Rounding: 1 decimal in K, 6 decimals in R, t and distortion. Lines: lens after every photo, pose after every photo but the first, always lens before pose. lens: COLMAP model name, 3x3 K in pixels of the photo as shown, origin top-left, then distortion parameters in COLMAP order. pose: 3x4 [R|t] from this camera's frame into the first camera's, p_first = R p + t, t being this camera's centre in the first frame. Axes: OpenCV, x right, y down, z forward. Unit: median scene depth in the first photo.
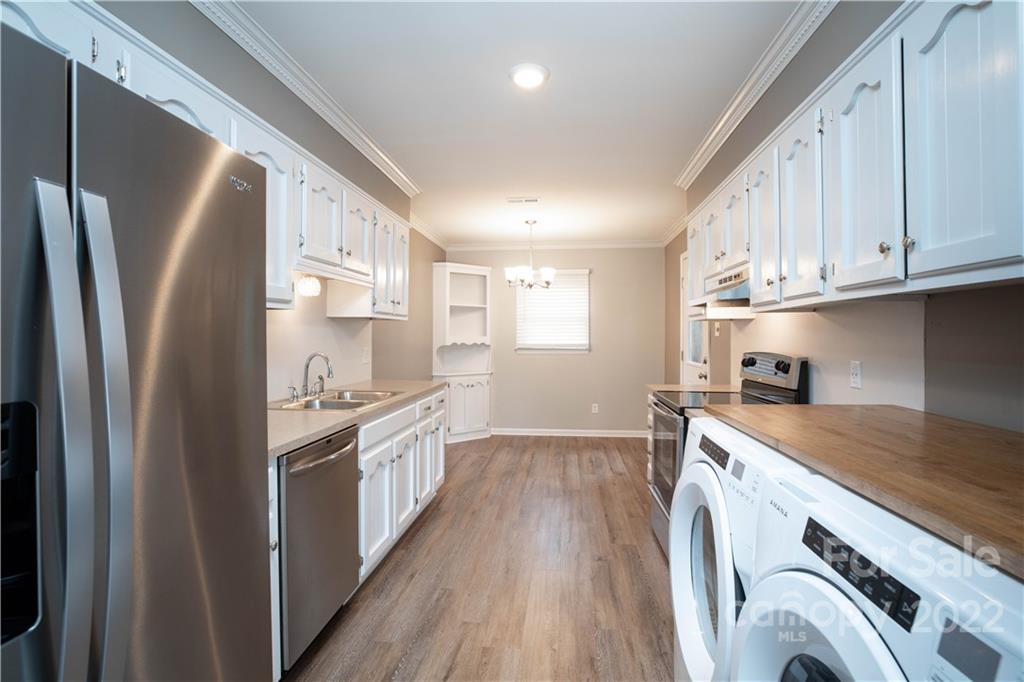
lens RADIAL K [[494.0, 0, 512.8], [0, 494.0, 338.8], [0, 0, 1]] dist [-0.019842, 0.014766]
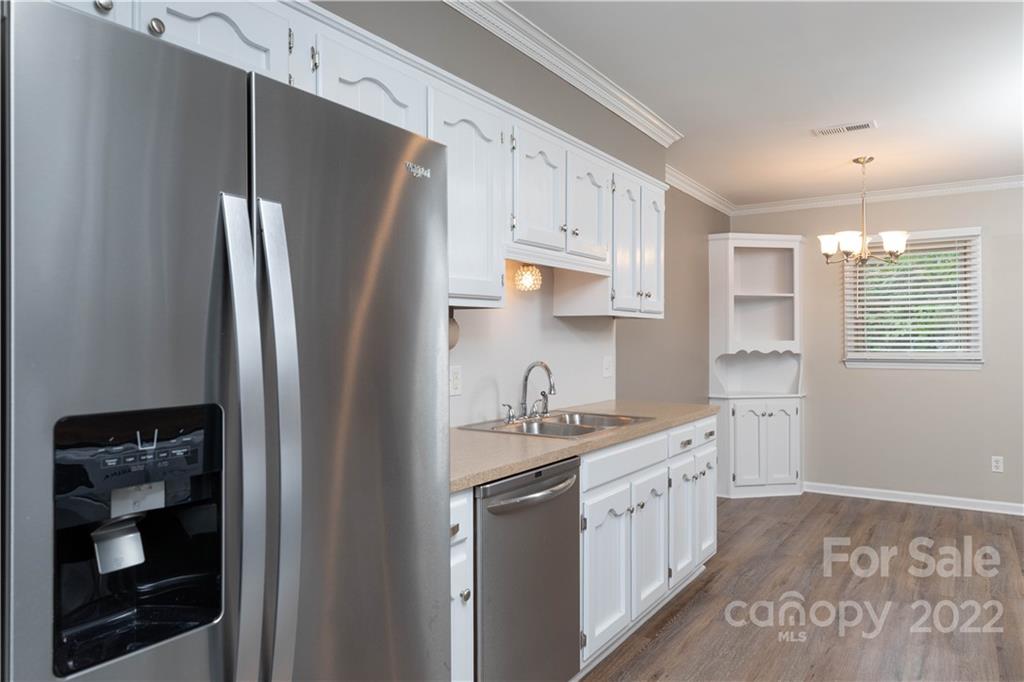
lens RADIAL K [[712.1, 0, 532.8], [0, 712.1, 337.2], [0, 0, 1]] dist [0.066150, -0.001240]
pose [[0.906619, -0.003931, -0.421931, 0.065807], [-0.000188, 0.999953, -0.009720, -0.000576], [0.421949, 0.008891, 0.906576, -0.028079]]
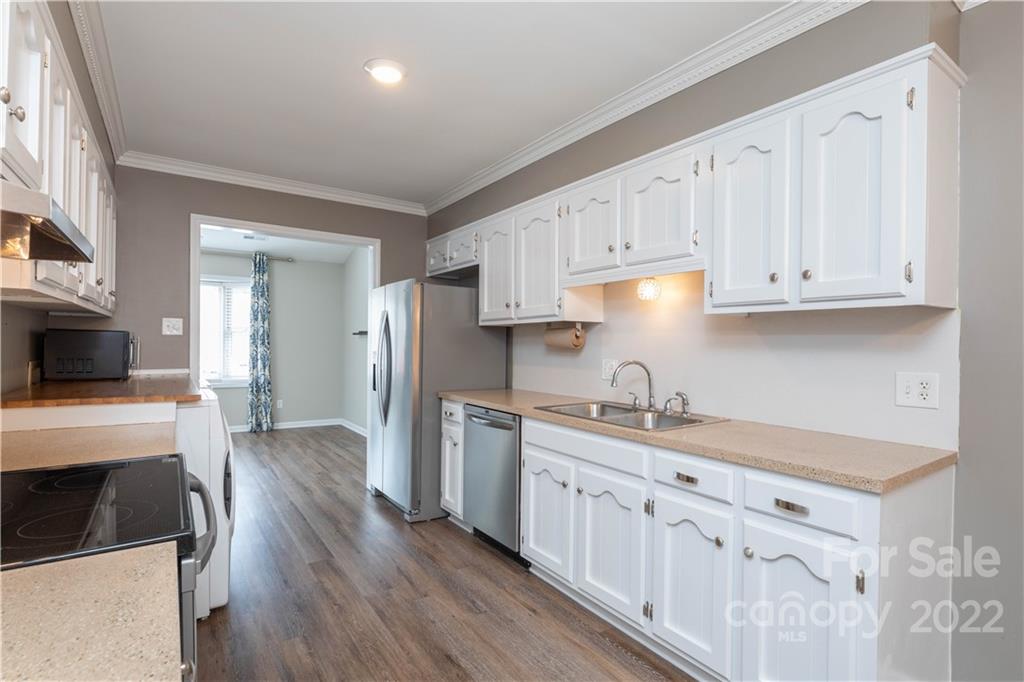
lens RADIAL K [[495.2, 0, 510.1], [0, 495.2, 344.0], [0, 0, 1]] dist [-0.000755, 0.000208]
pose [[-0.759594, -0.008046, -0.650347, 0.344240], [-0.017297, 0.999820, 0.007833, -0.005676], [0.650167, 0.017199, -0.759597, 1.369974]]
